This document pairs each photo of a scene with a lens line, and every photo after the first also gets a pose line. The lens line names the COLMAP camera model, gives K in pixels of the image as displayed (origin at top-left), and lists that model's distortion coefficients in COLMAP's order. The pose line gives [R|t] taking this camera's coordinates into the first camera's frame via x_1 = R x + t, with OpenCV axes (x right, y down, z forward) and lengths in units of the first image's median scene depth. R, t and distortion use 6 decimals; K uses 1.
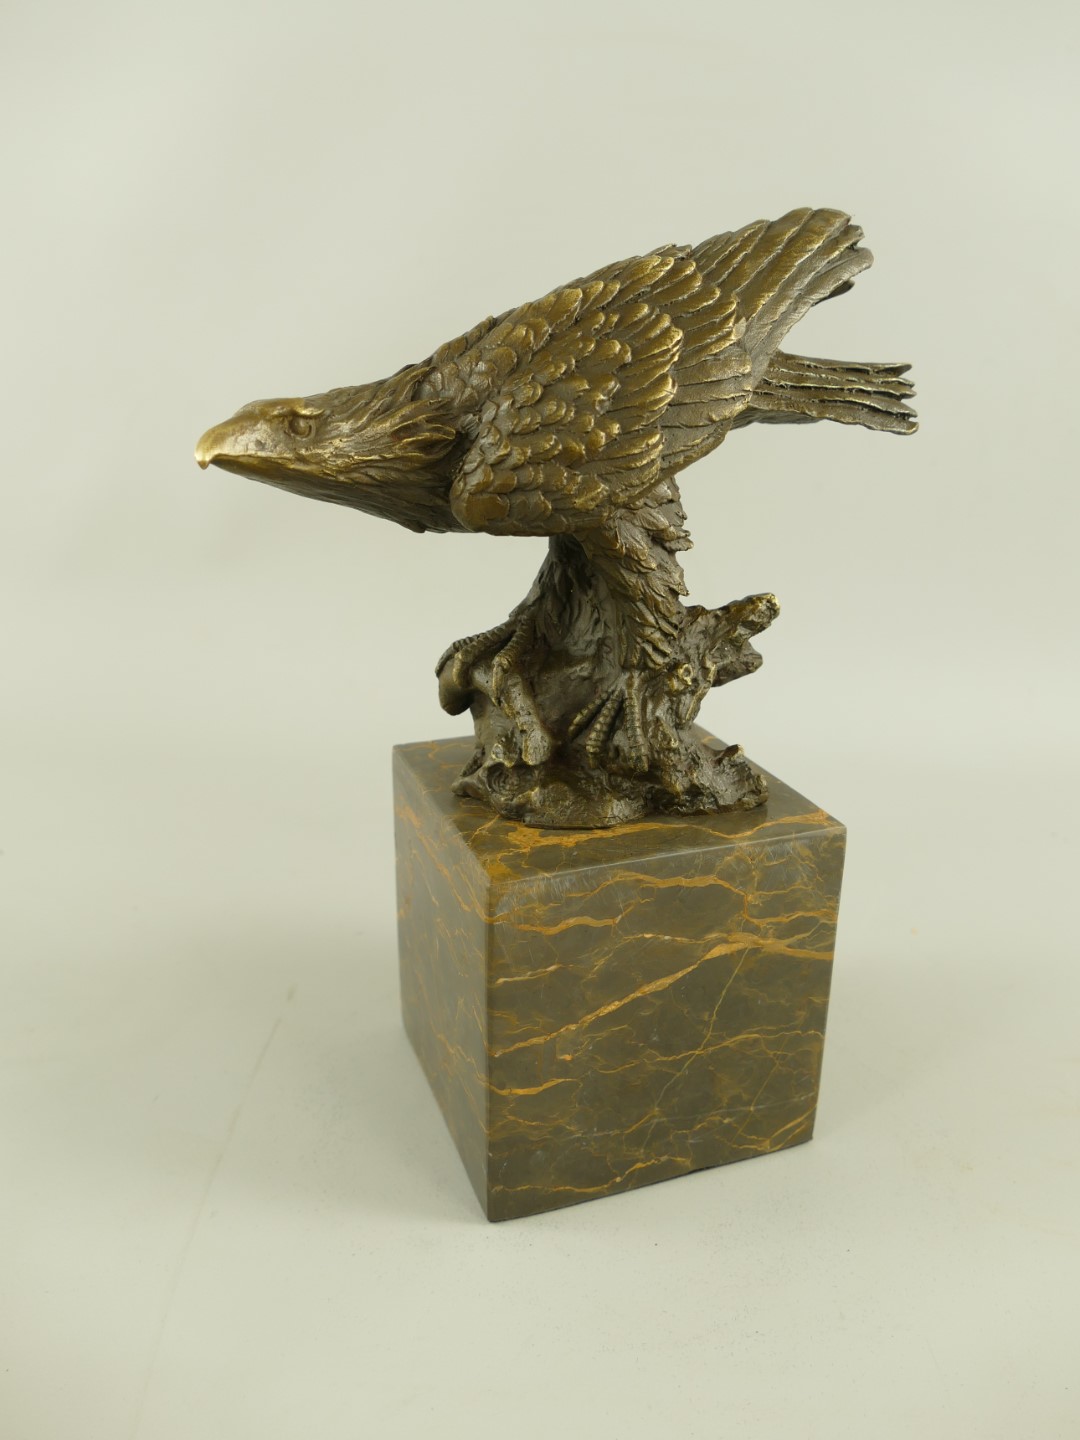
lens RADIAL K [[1130.3, 0, 543.1], [0, 1130.3, 721.5], [0, 0, 1]] dist [-0.002035, 0.004279]
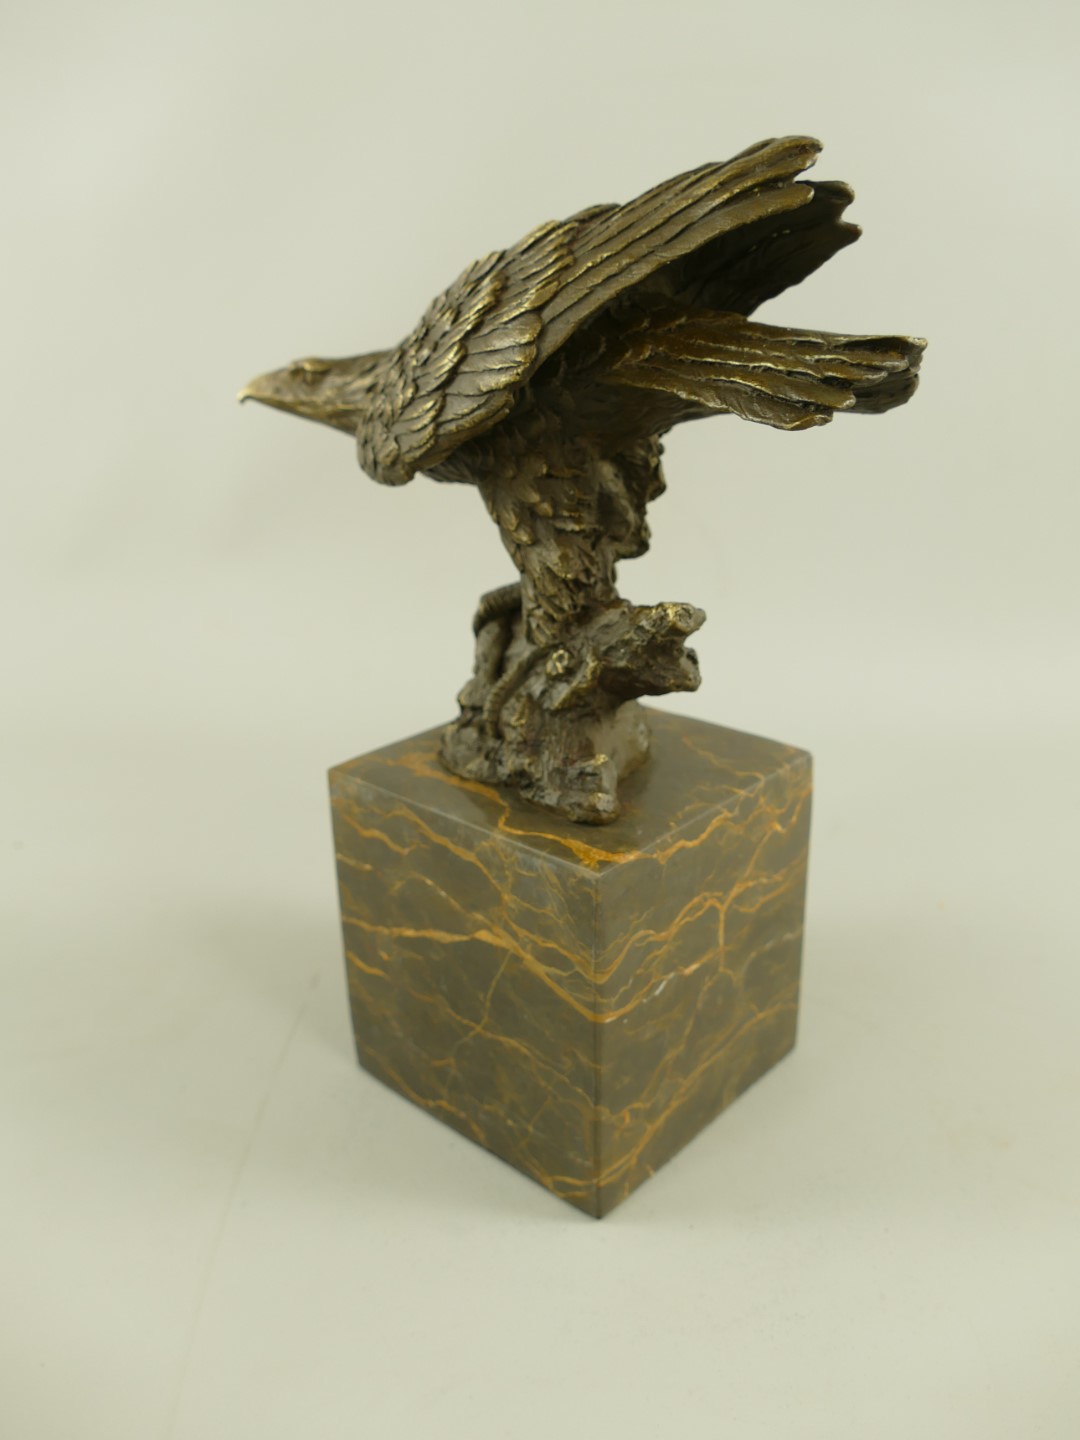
lens RADIAL K [[1130.3, 0, 549.6], [0, 1130.3, 721.8], [0, 0, 1]] dist [-0.002035, 0.004279]
pose [[0.478376, 0.292054, -0.828167, 0.950469], [-0.271833, 0.946004, 0.176589, -0.163095], [0.835023, 0.140647, 0.531935, 0.503593]]
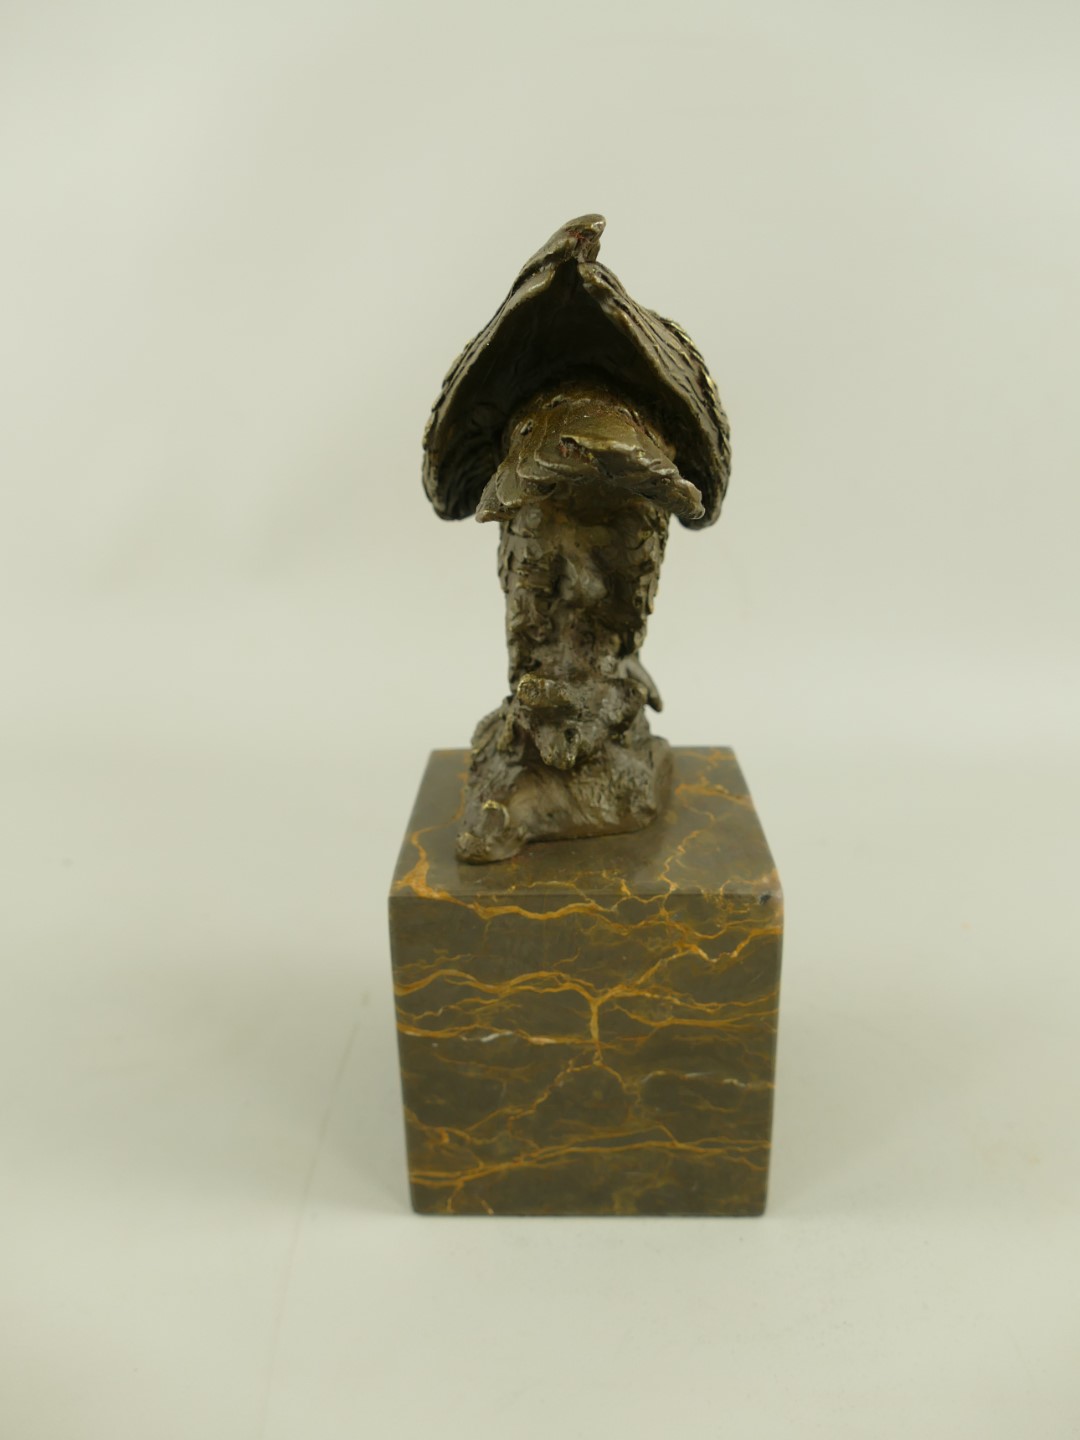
lens RADIAL K [[1130.3, 0, 539.2], [0, 1130.3, 713.2], [0, 0, 1]] dist [-0.002035, 0.004279]
pose [[-0.340795, 0.327404, -0.881286, 1.024042], [-0.303008, 0.849127, 0.432630, -0.481923], [0.889969, 0.414475, -0.190172, 1.234427]]
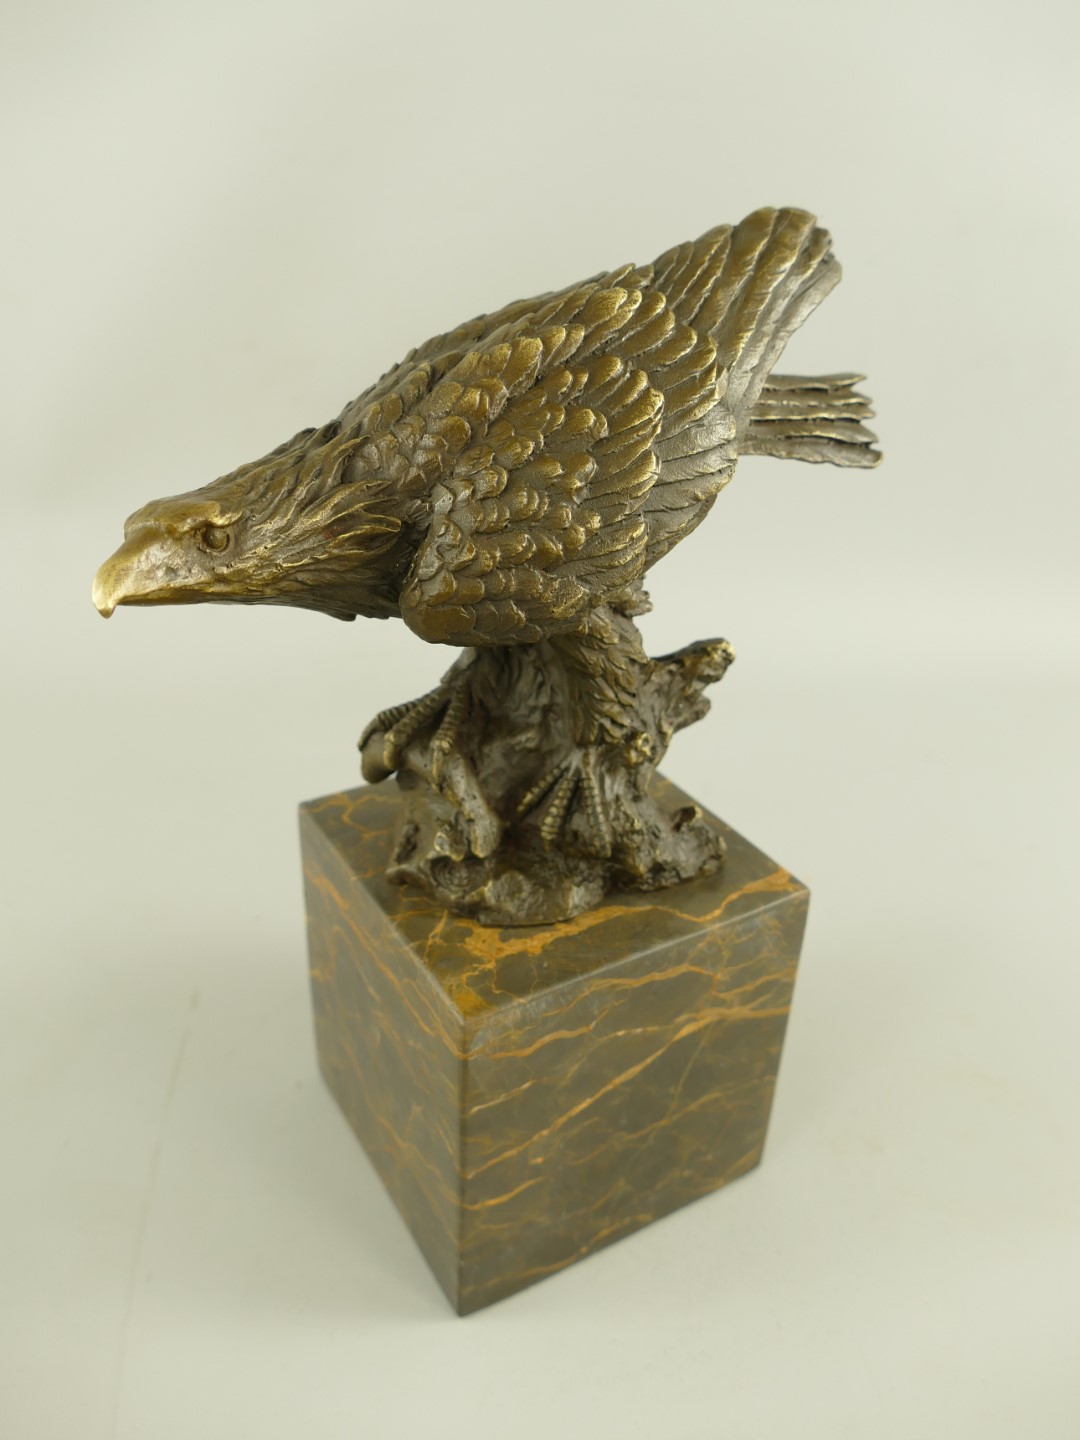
lens RADIAL K [[1130.3, 0, 537.6], [0, 1130.3, 721.3], [0, 0, 1]] dist [-0.002035, 0.004279]
pose [[0.982460, -0.067298, 0.173904, -0.118459], [0.039009, 0.986144, 0.161239, -0.215518], [-0.182345, -0.151627, 0.971473, 0.136271]]
